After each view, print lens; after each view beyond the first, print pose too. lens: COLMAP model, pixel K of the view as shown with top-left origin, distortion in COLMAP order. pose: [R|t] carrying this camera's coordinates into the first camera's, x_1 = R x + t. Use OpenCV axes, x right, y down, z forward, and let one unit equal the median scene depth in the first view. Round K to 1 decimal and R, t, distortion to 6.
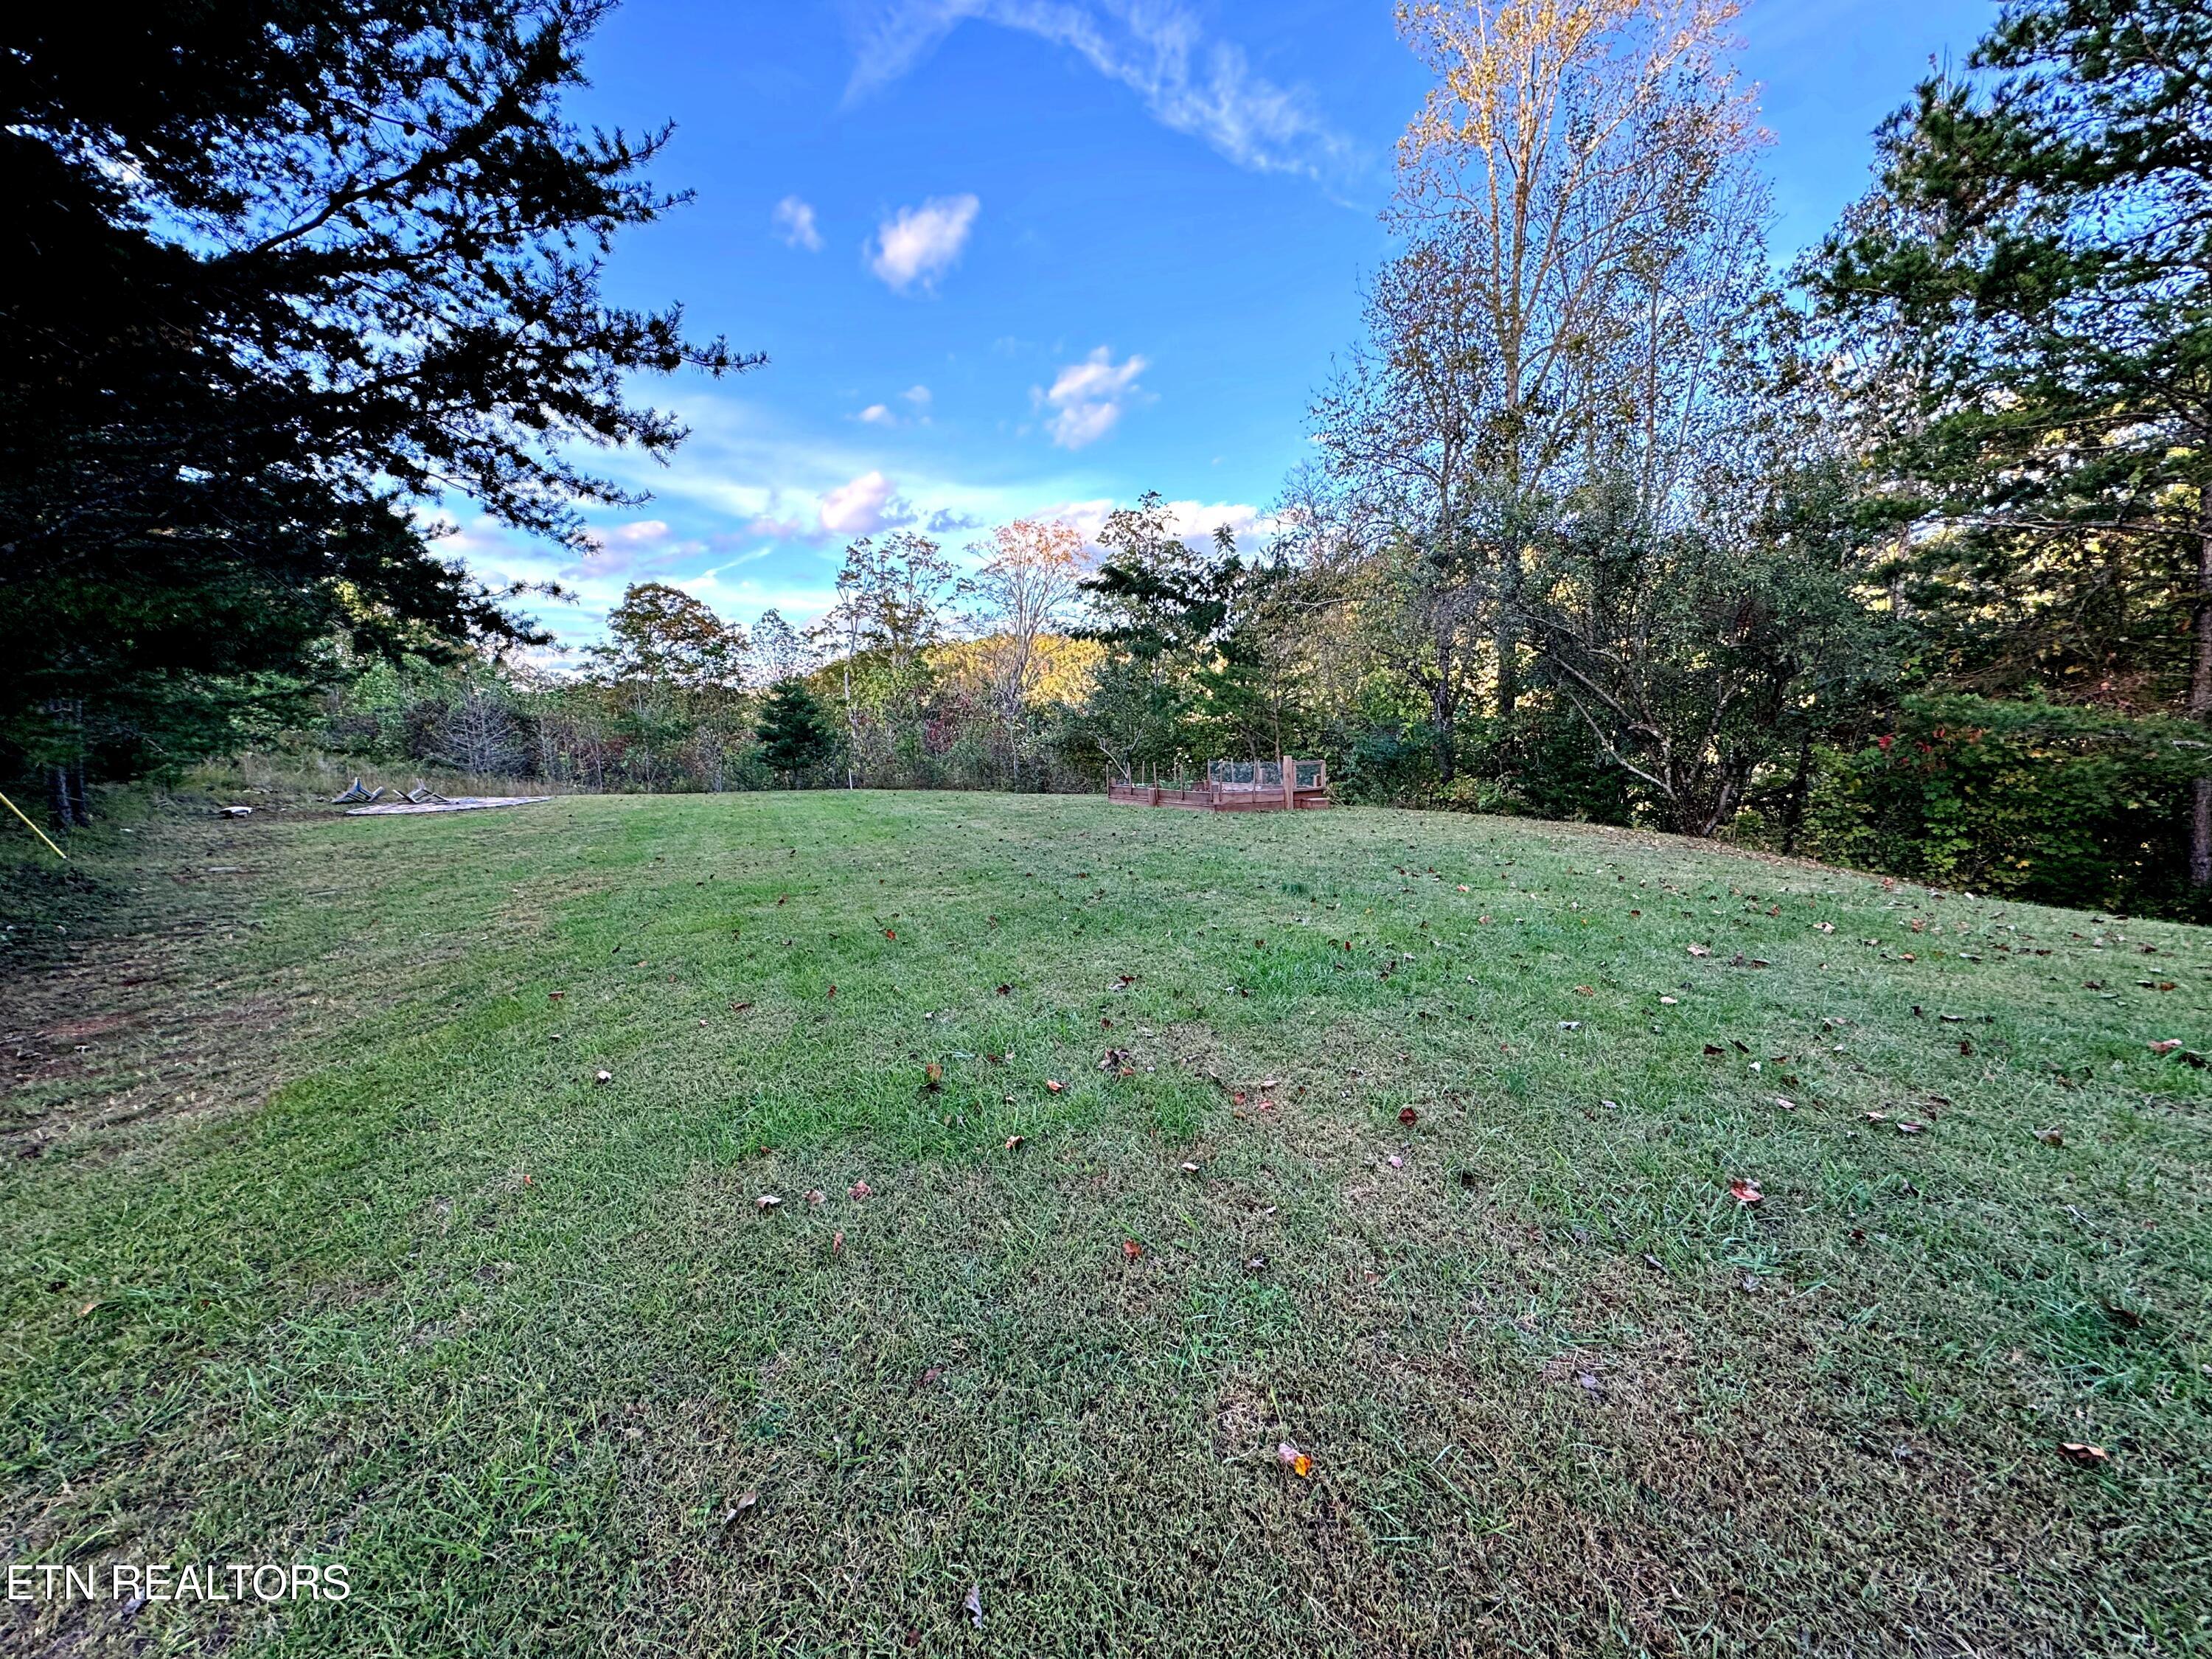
lens RADIAL K [[878.3, 0, 1106.0], [0, 878.3, 829.5], [0, 0, 1]] dist [-0.000138, 0.000031]
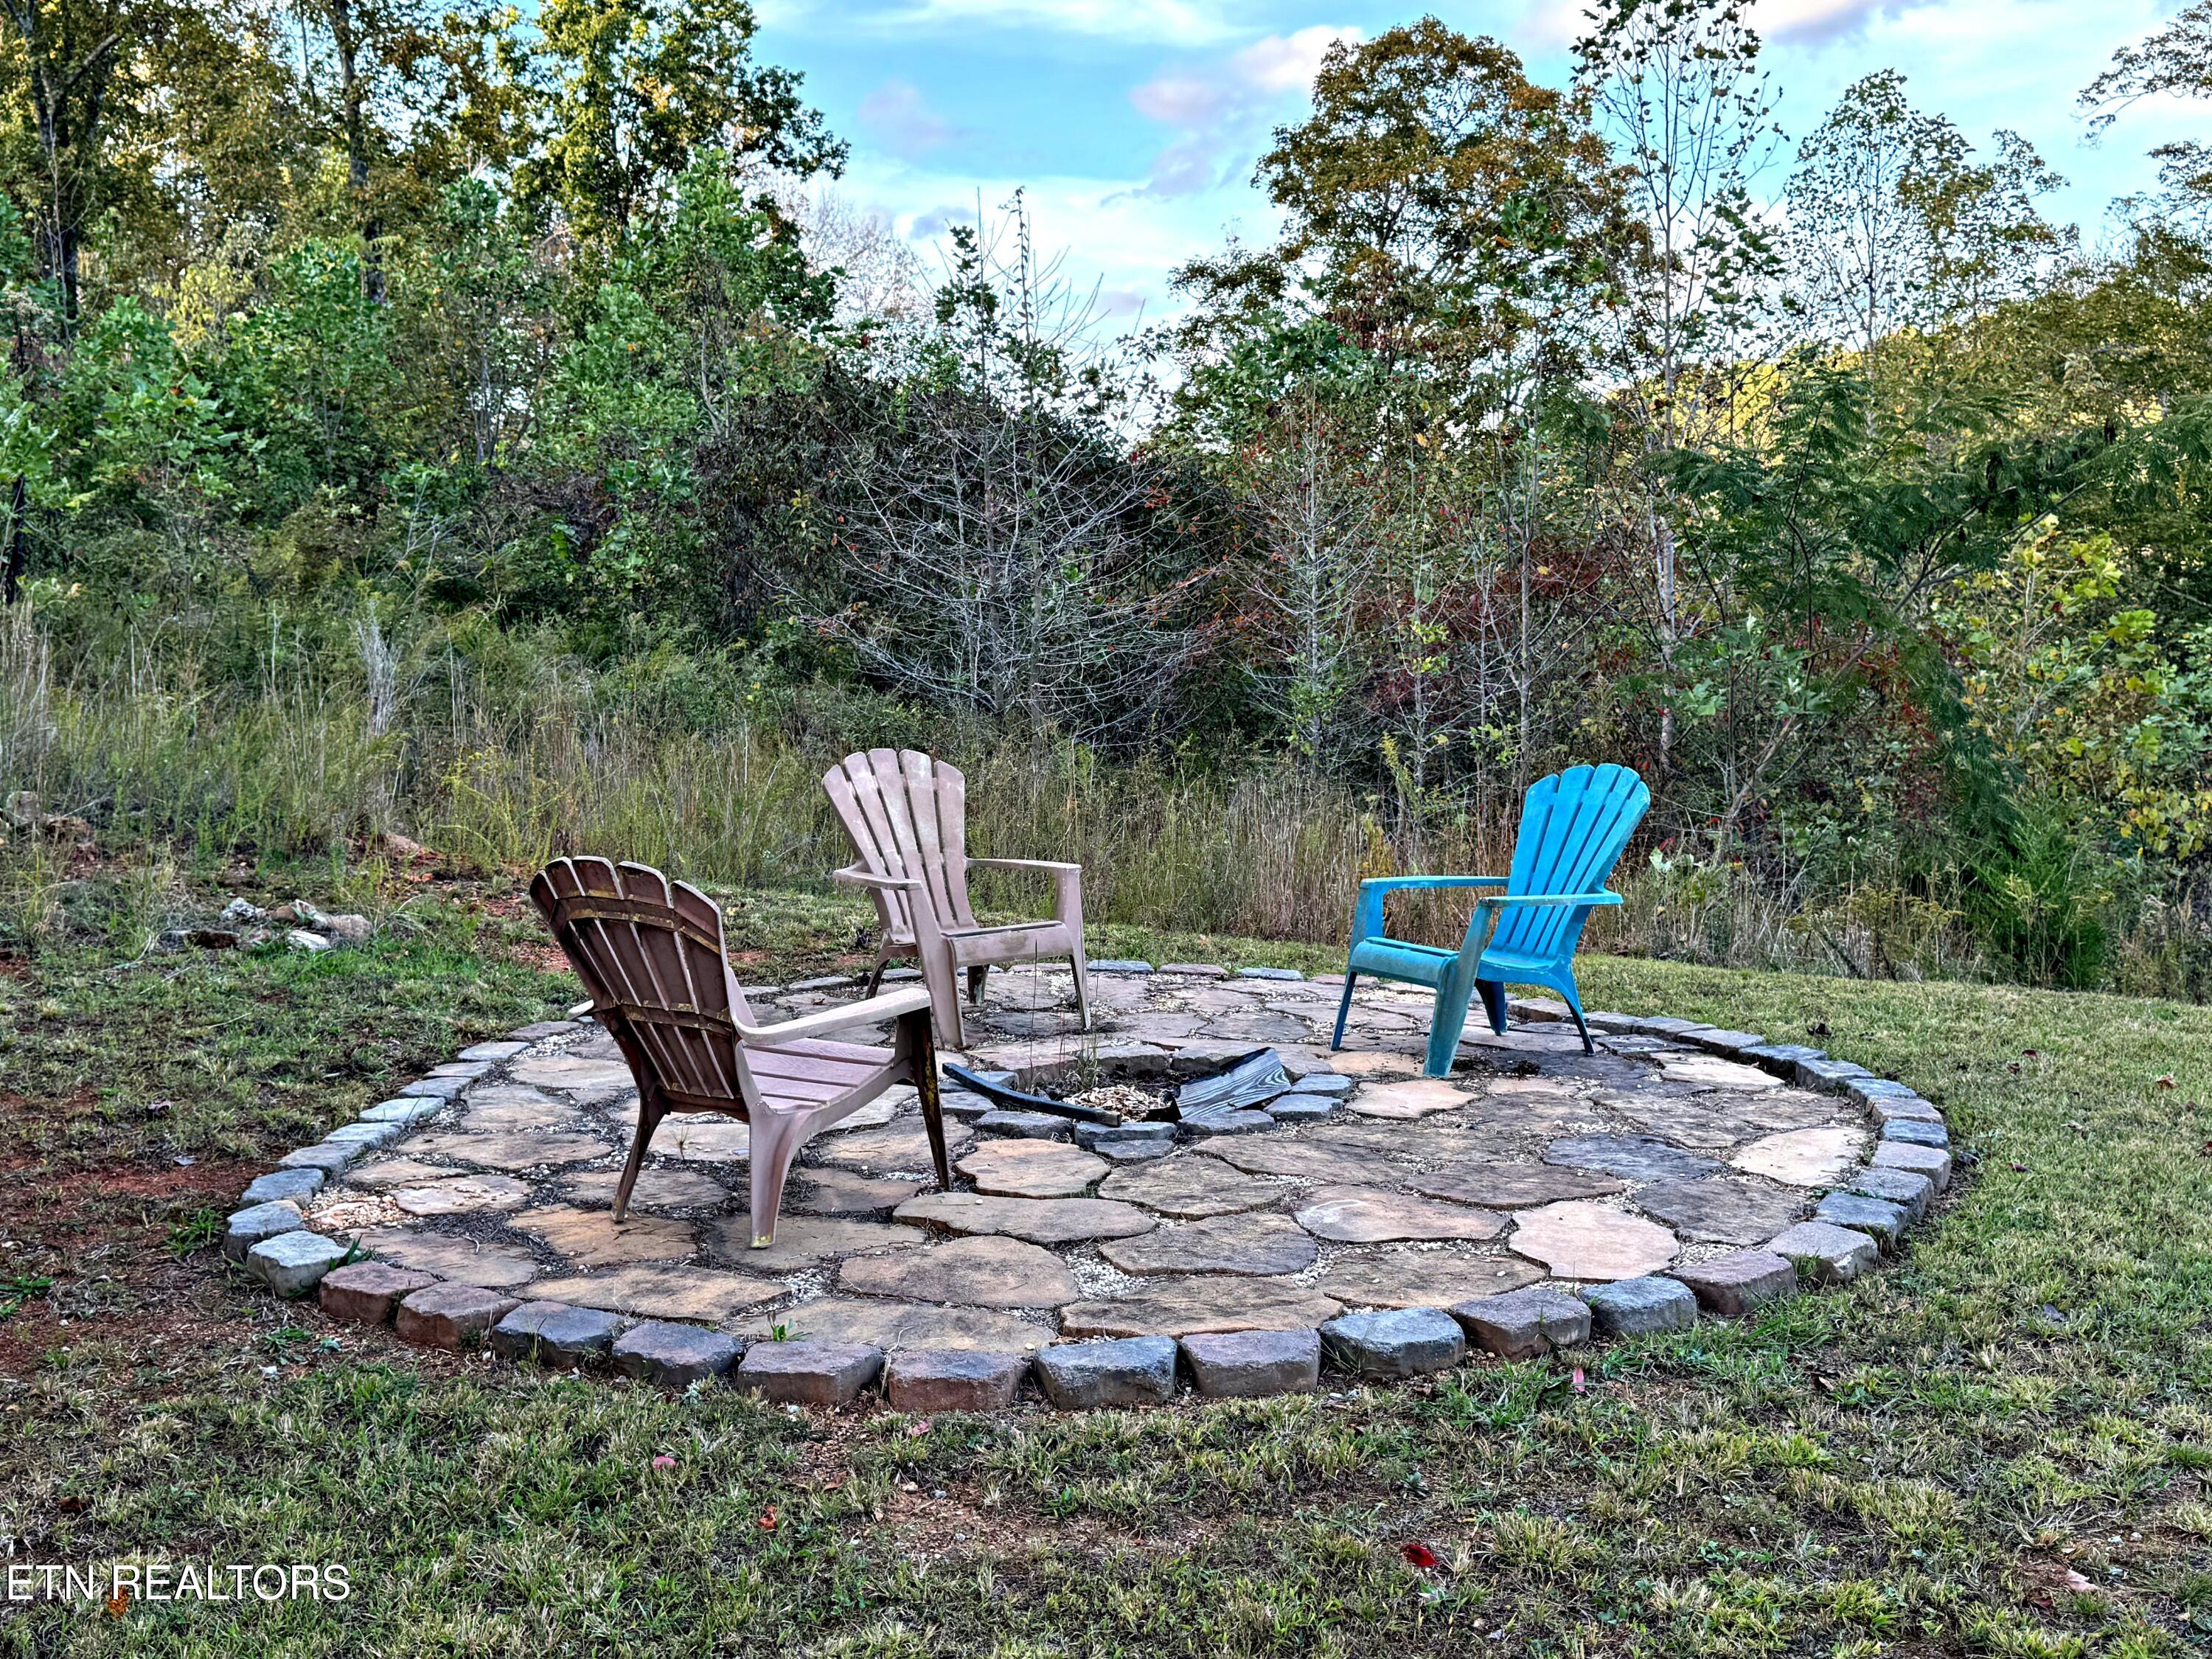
lens RADIAL K [[2384.2, 0, 1106.0], [0, 2384.2, 829.5], [0, 0, 1]] dist [0.001949, -0.001030]
pose [[0.884683, 0.060758, -0.462217, -0.246241], [-0.066044, 0.997805, 0.004754, -0.024182], [0.461492, 0.026321, 0.886754, 0.298448]]
